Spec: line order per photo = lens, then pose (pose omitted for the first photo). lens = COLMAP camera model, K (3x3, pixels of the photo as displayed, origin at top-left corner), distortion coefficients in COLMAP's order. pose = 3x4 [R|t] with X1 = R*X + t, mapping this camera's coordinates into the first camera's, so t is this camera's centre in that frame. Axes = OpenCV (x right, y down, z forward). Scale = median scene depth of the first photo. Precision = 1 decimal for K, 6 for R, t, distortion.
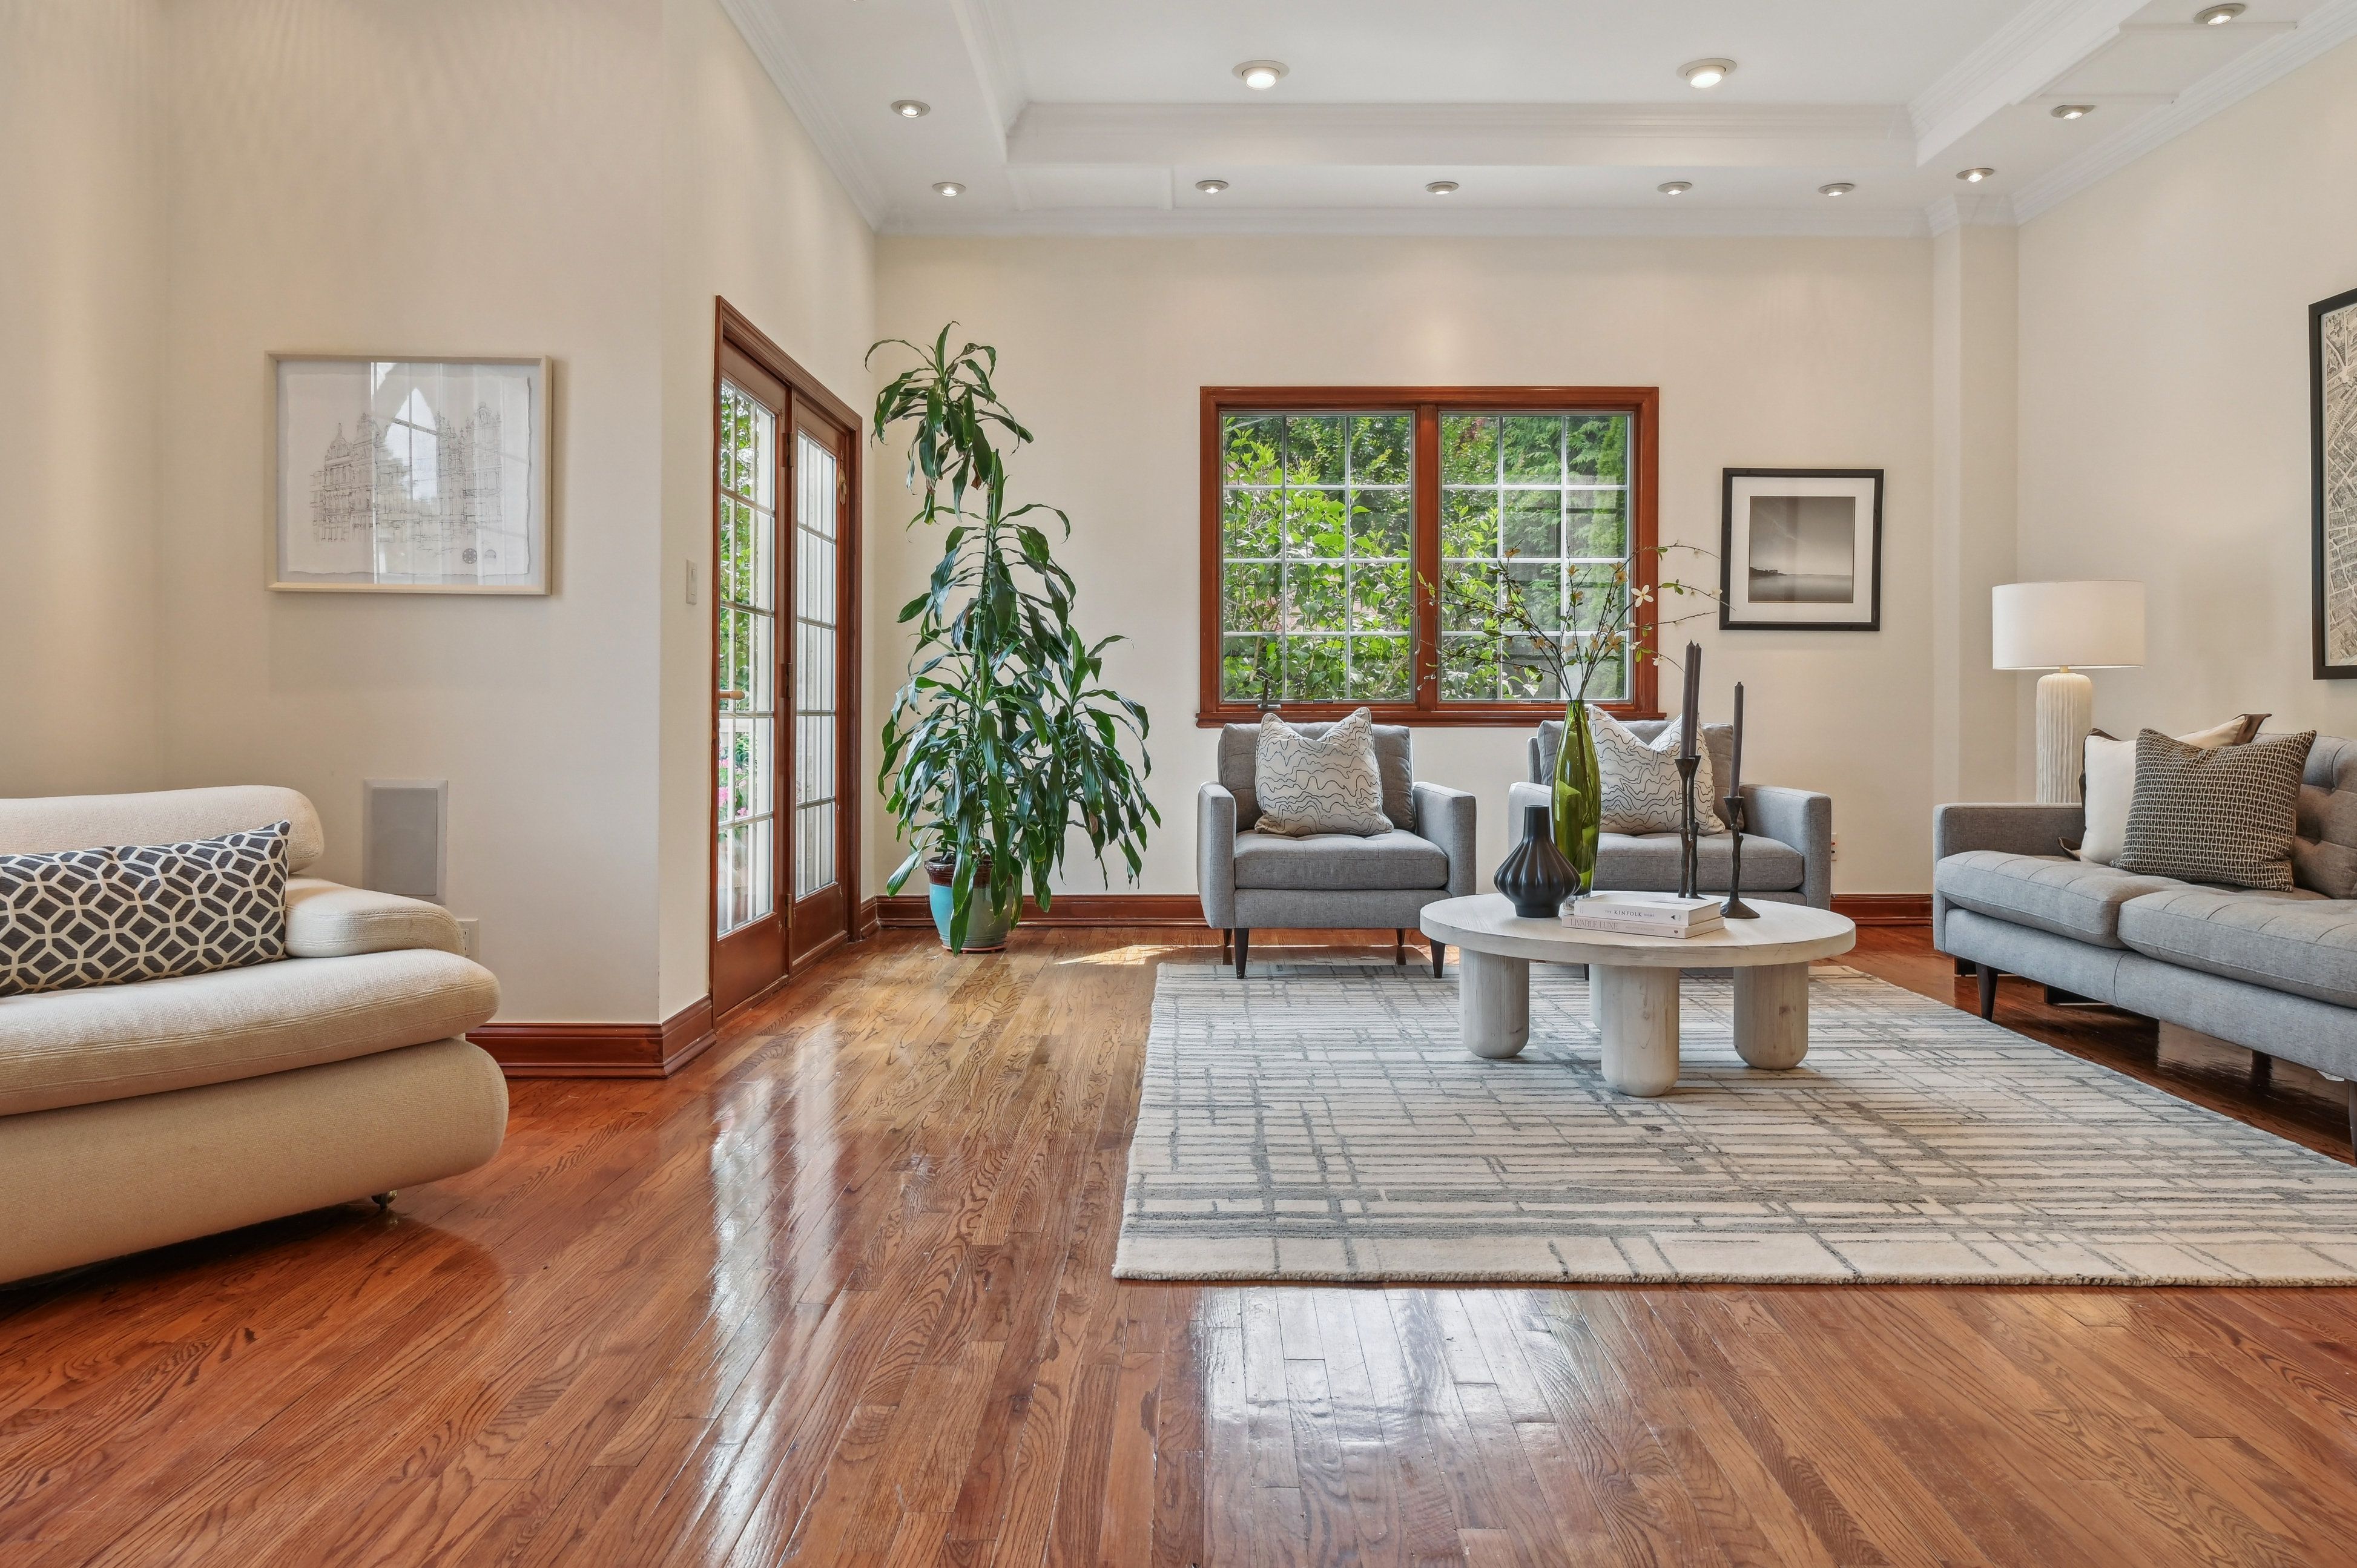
lens RADIAL K [[1612.3, 0, 1176.0], [0, 1612.3, 714.3], [0, 0, 1]] dist [0.003207, 0.004951]
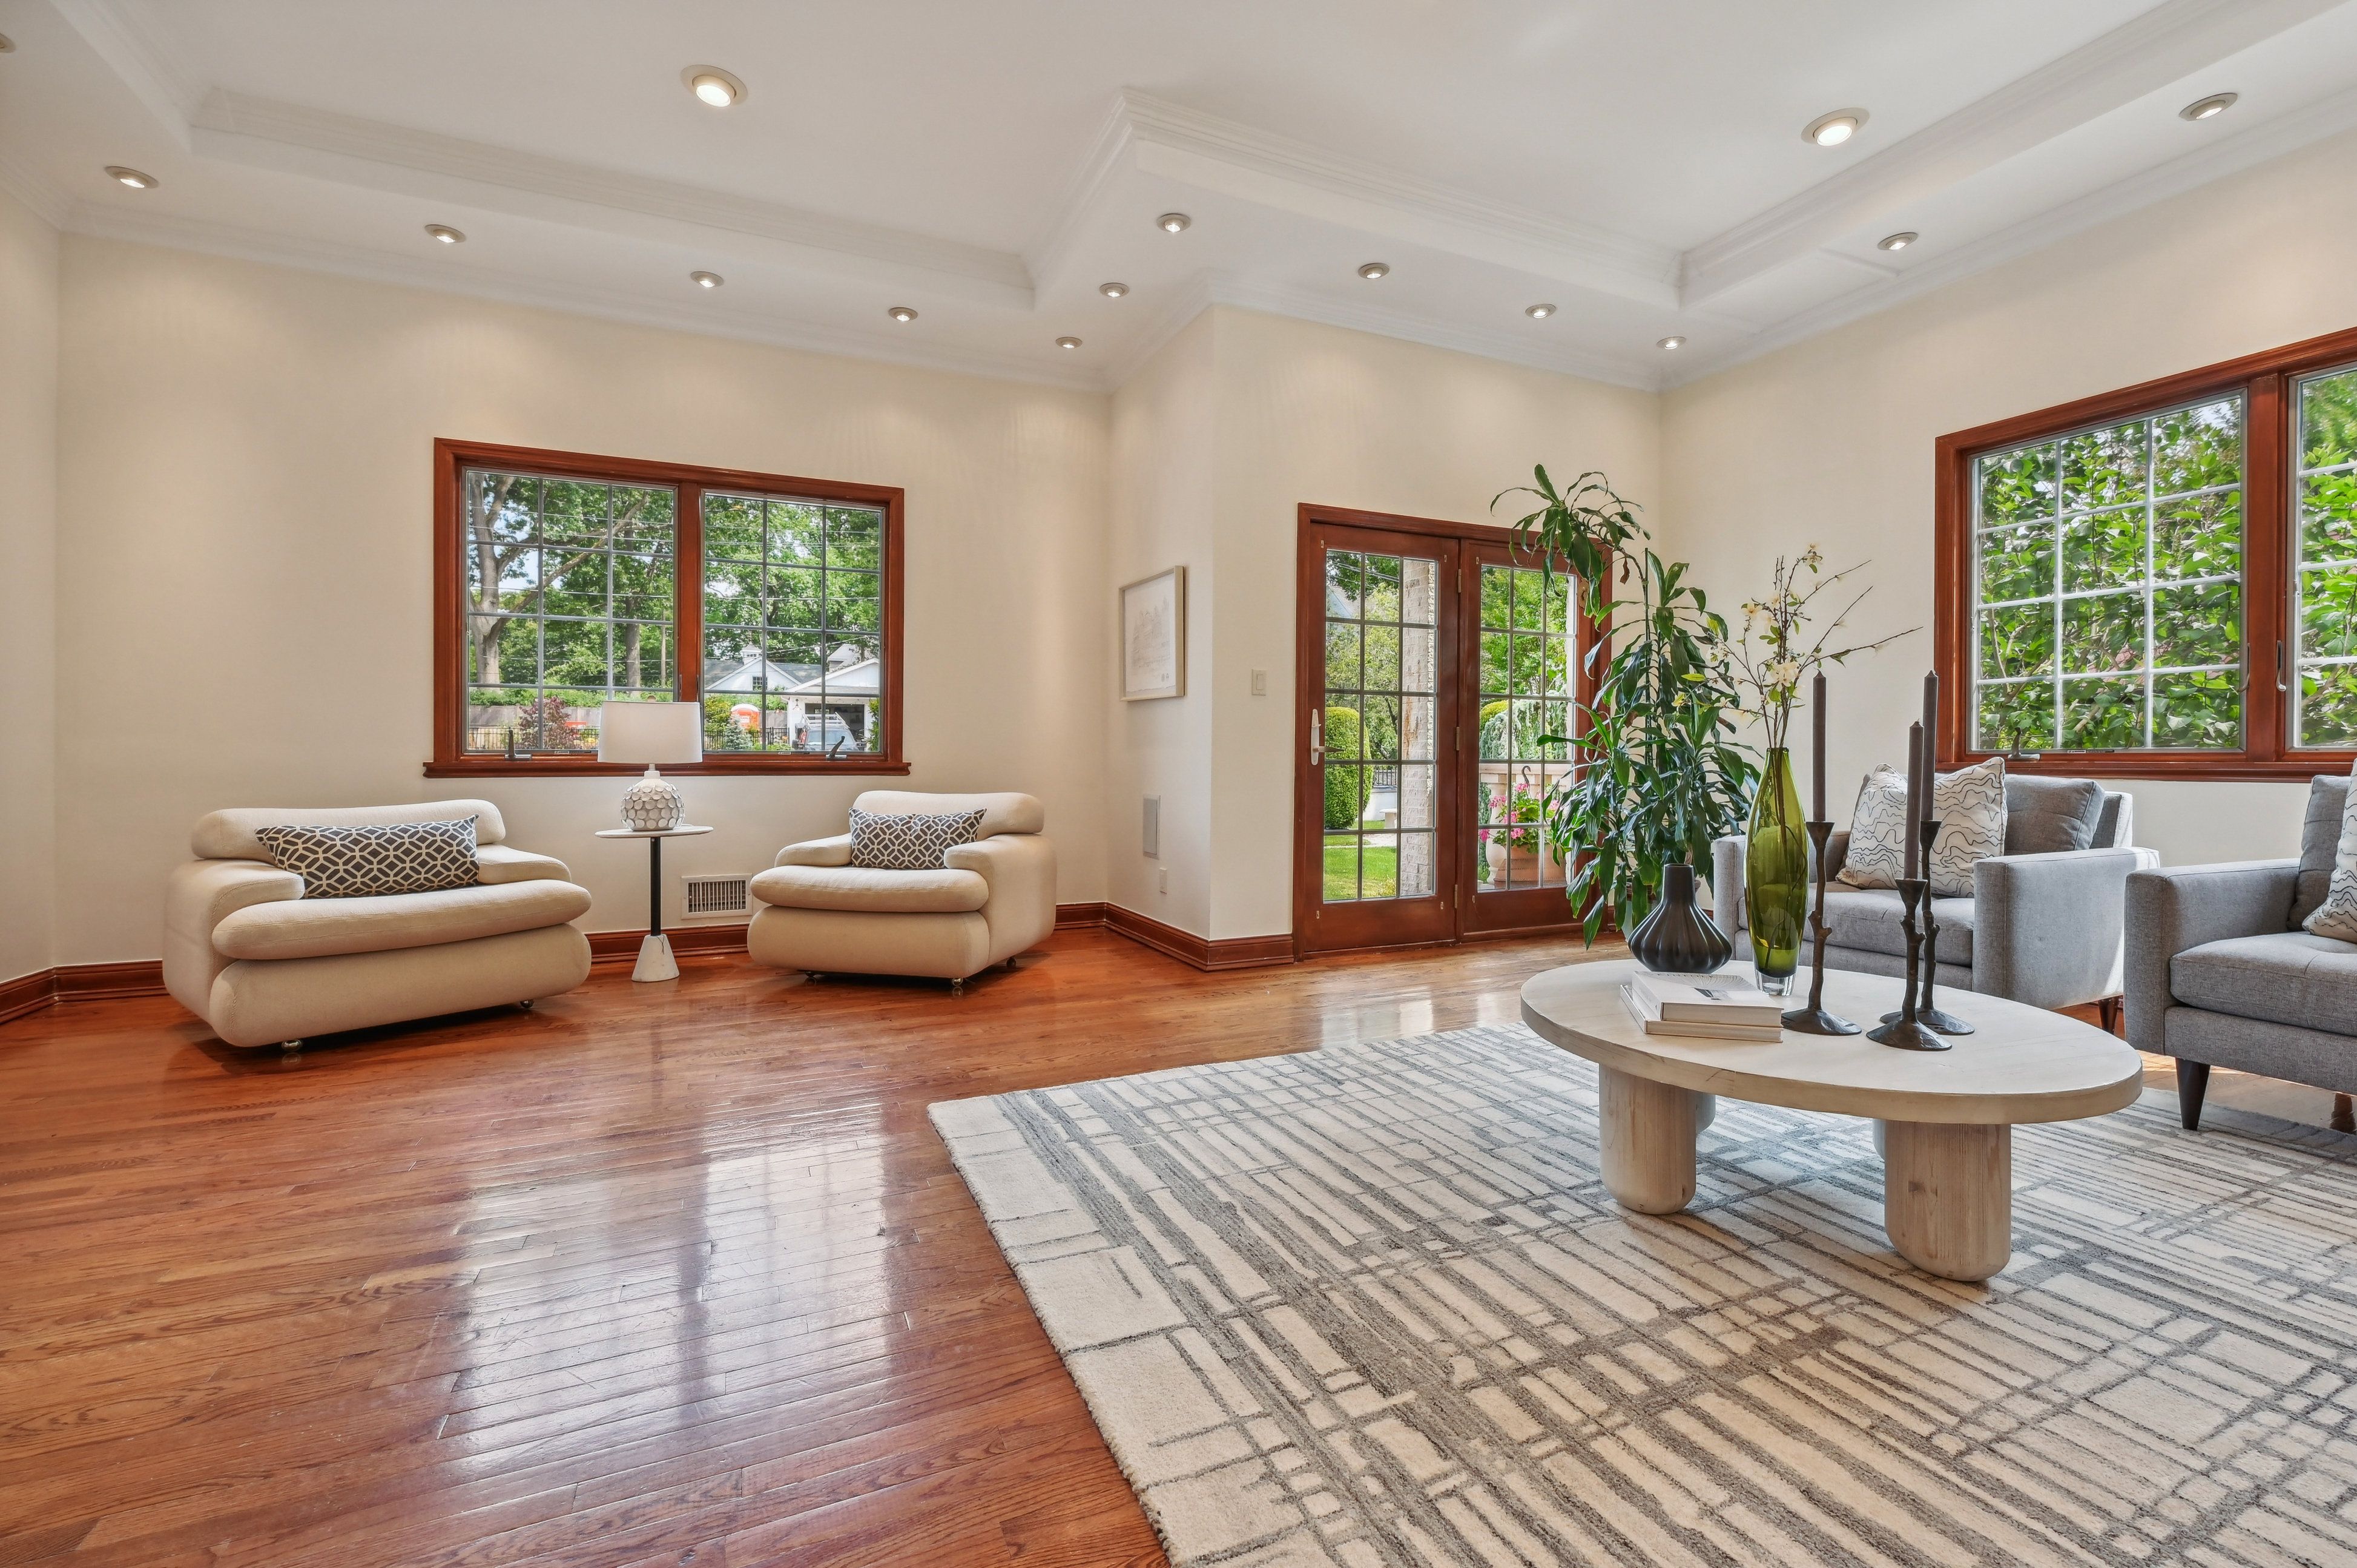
lens RADIAL K [[996.1, 0, 1170.2], [0, 996.1, 757.1], [0, 0, 1]] dist [0.001221, 0.000424]
pose [[0.410348, 0.000027, -0.911929, 0.445553], [-0.005286, 0.999983, -0.002349, -0.000794], [0.911914, 0.005784, 0.410341, 0.363805]]
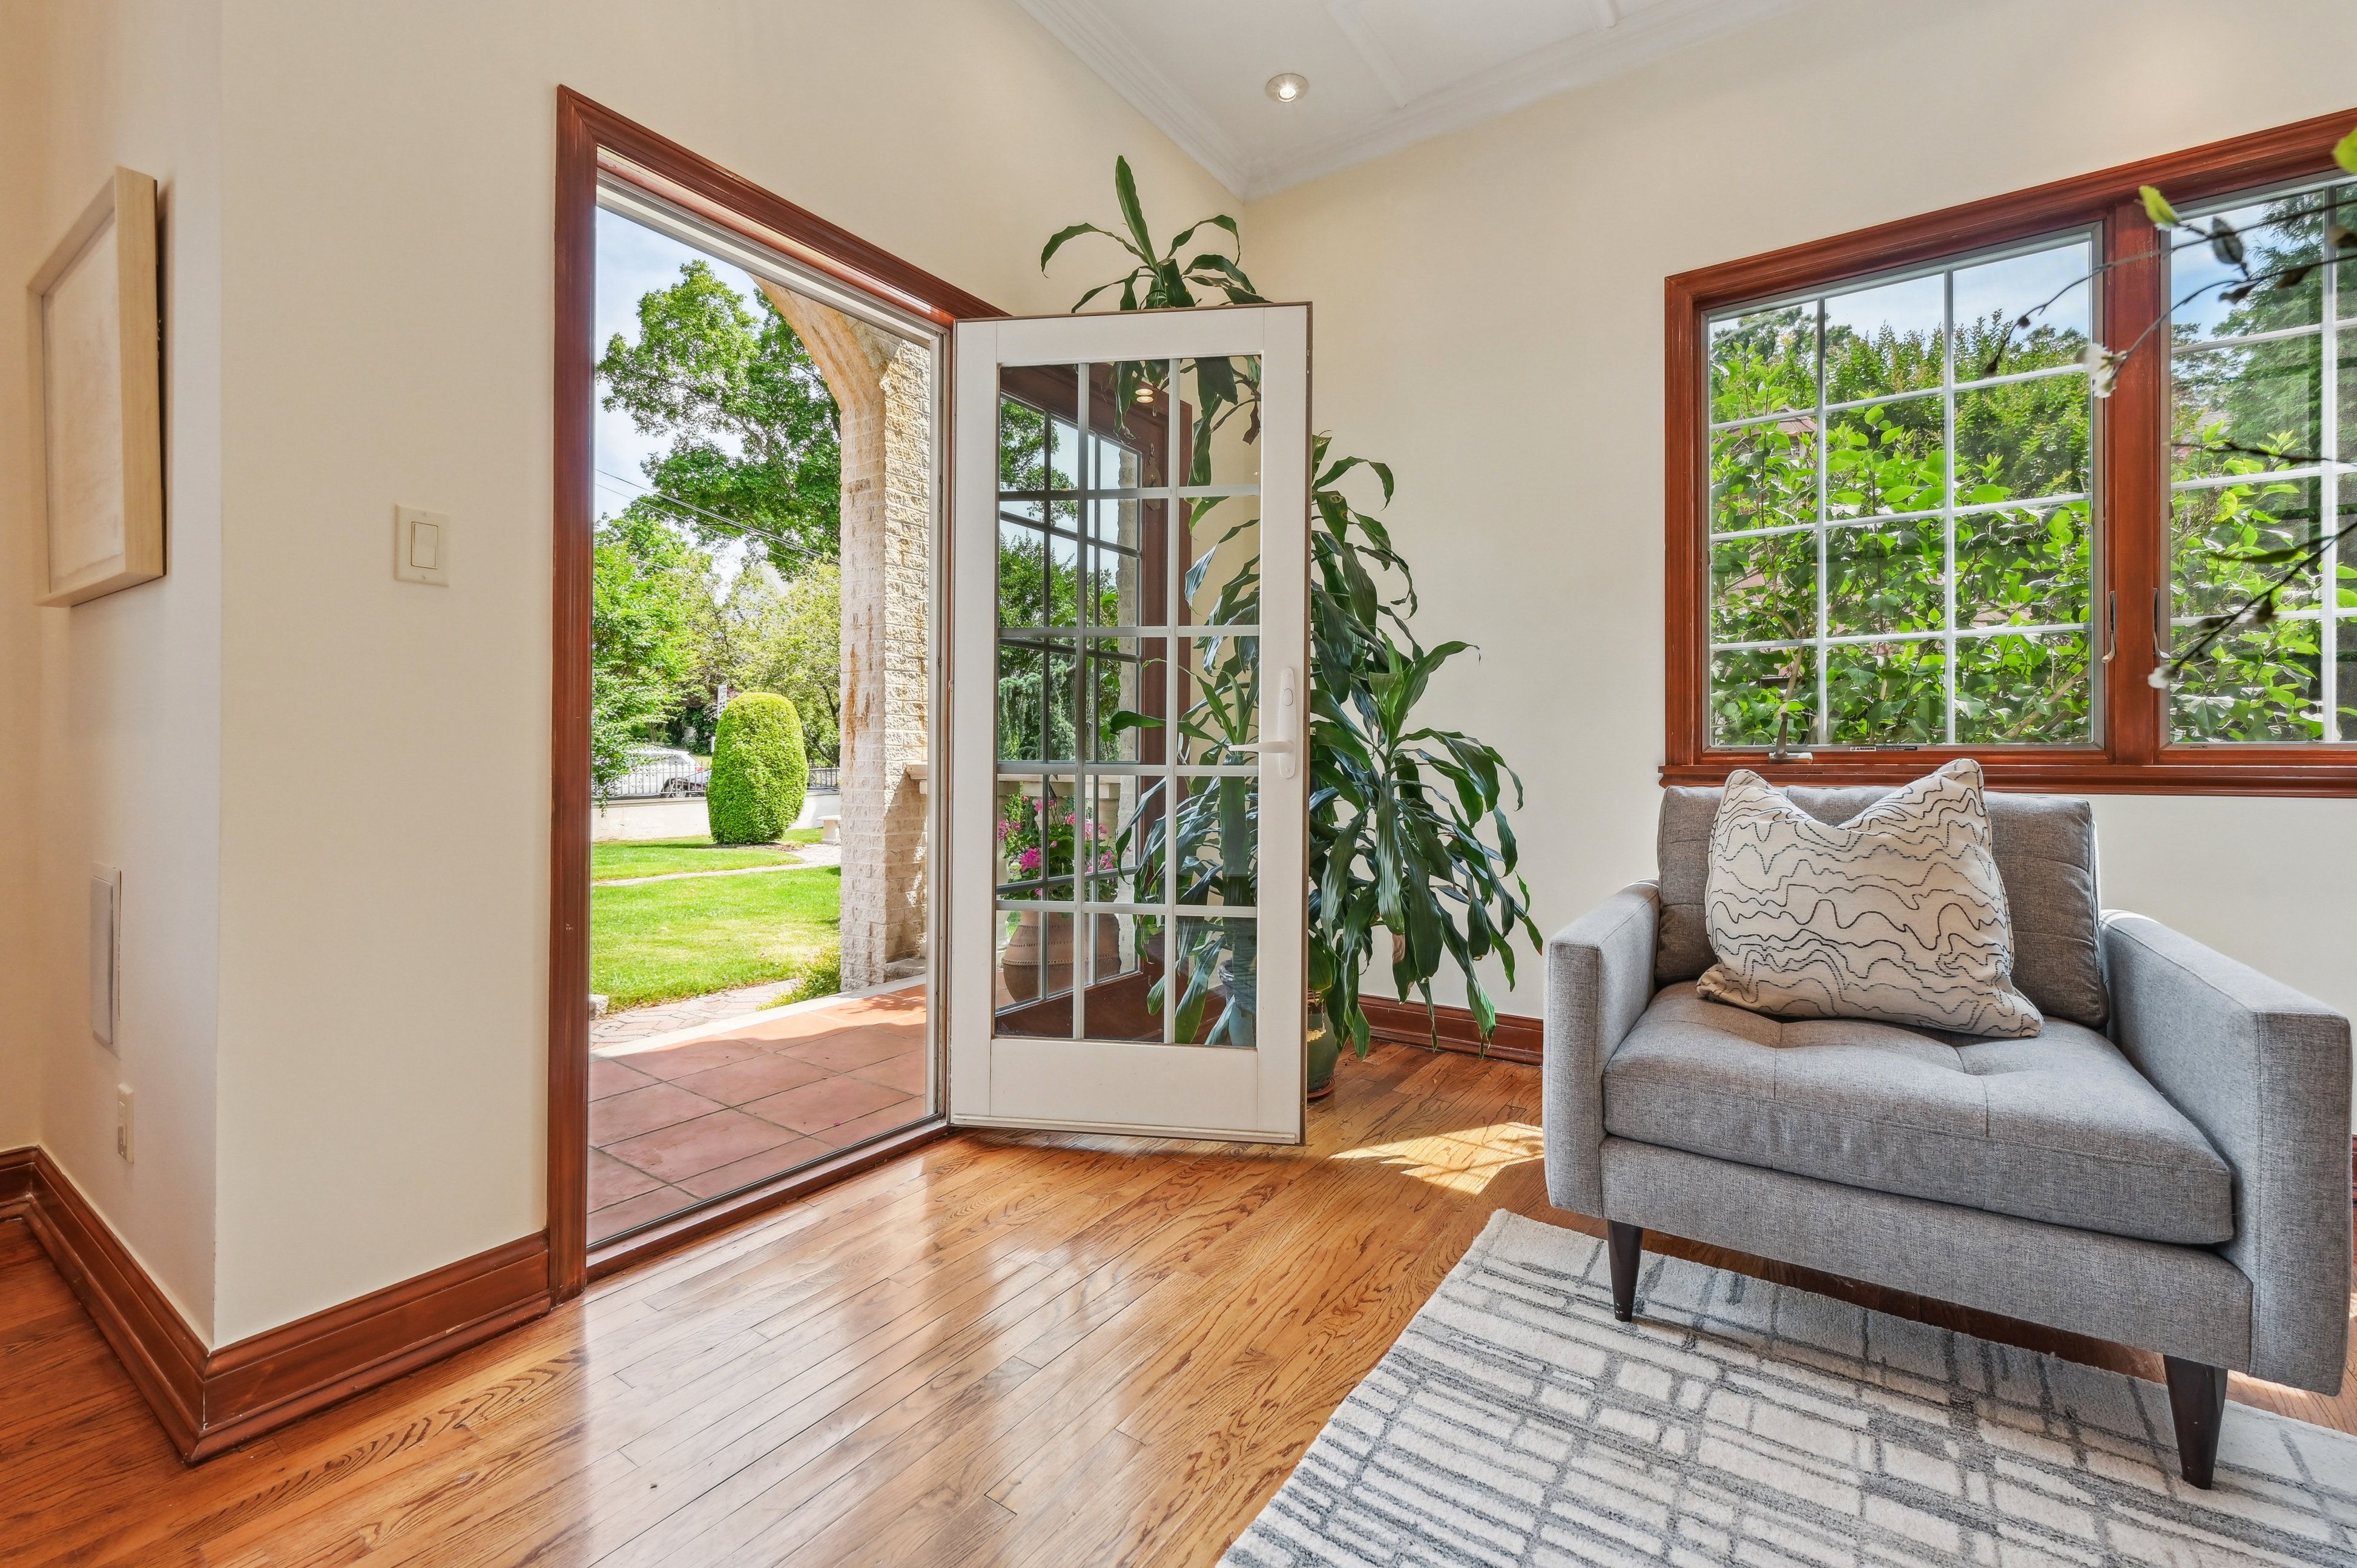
lens RADIAL K [[996.1, 0, 1170.2], [0, 996.1, 757.1], [0, 0, 1]] dist [0.001221, 0.000424]
pose [[0.826408, -0.000133, -0.563072, 0.090147], [-0.002618, 0.999988, -0.004078, -0.003137], [0.563066, 0.004844, 0.826398, 0.633037]]
